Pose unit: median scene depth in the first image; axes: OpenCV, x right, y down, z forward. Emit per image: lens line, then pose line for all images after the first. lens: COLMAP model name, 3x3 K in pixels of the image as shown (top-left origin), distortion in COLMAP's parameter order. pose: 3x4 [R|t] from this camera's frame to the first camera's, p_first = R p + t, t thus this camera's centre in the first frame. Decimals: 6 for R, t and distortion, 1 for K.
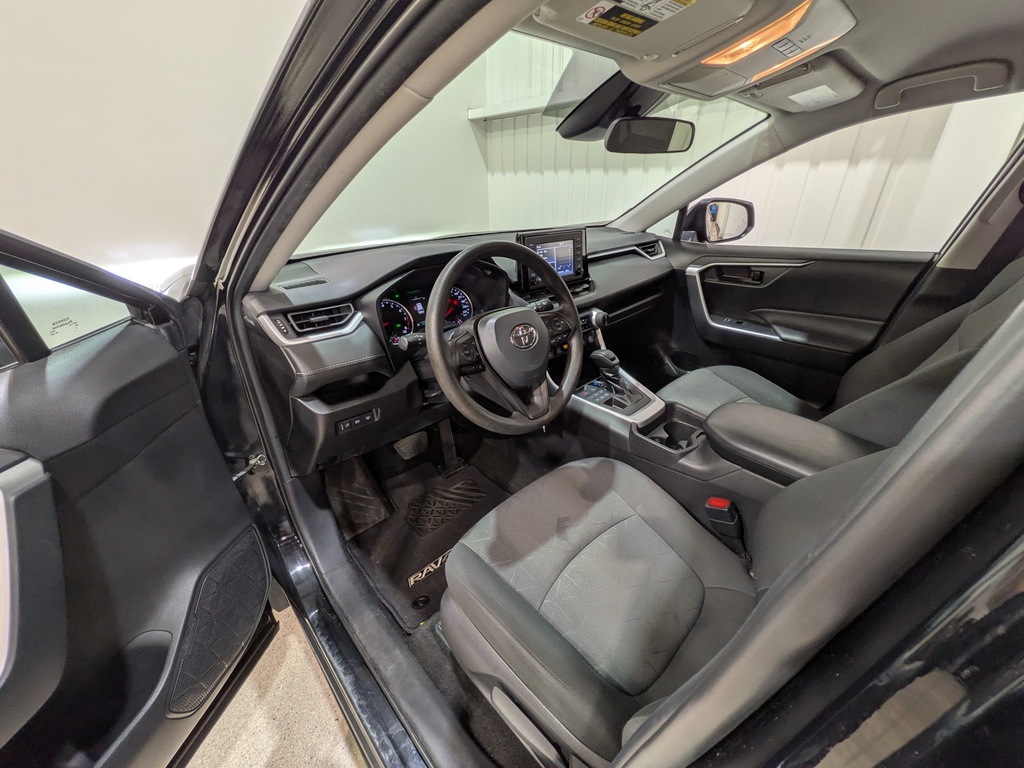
lens RADIAL K [[397.3, 0, 509.9], [0, 397.3, 381.3], [0, 0, 1]] dist [0.000890, 0.000045]
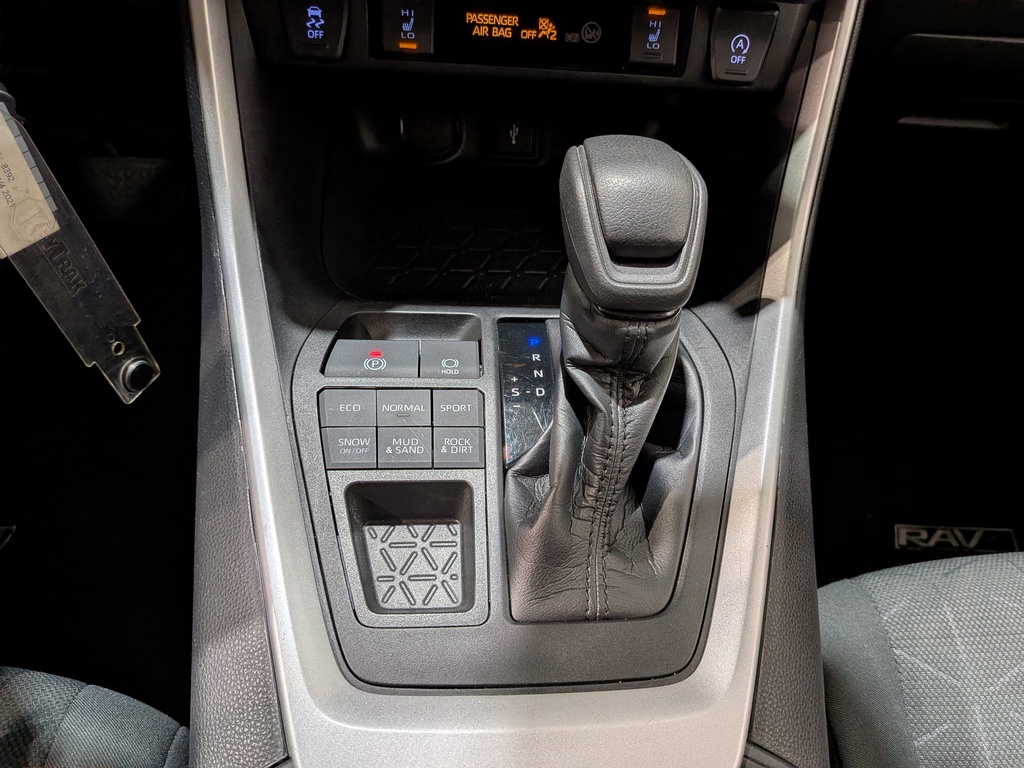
lens RADIAL K [[762.9, 0, 524.2], [0, 762.9, 412.8], [0, 0, 1]] dist [0.028696, -0.100440]
pose [[0.758373, 0.556321, -0.339673, 0.336025], [-0.367833, 0.795470, 0.481586, -0.116722], [0.538116, -0.240279, 0.807897, 0.751716]]
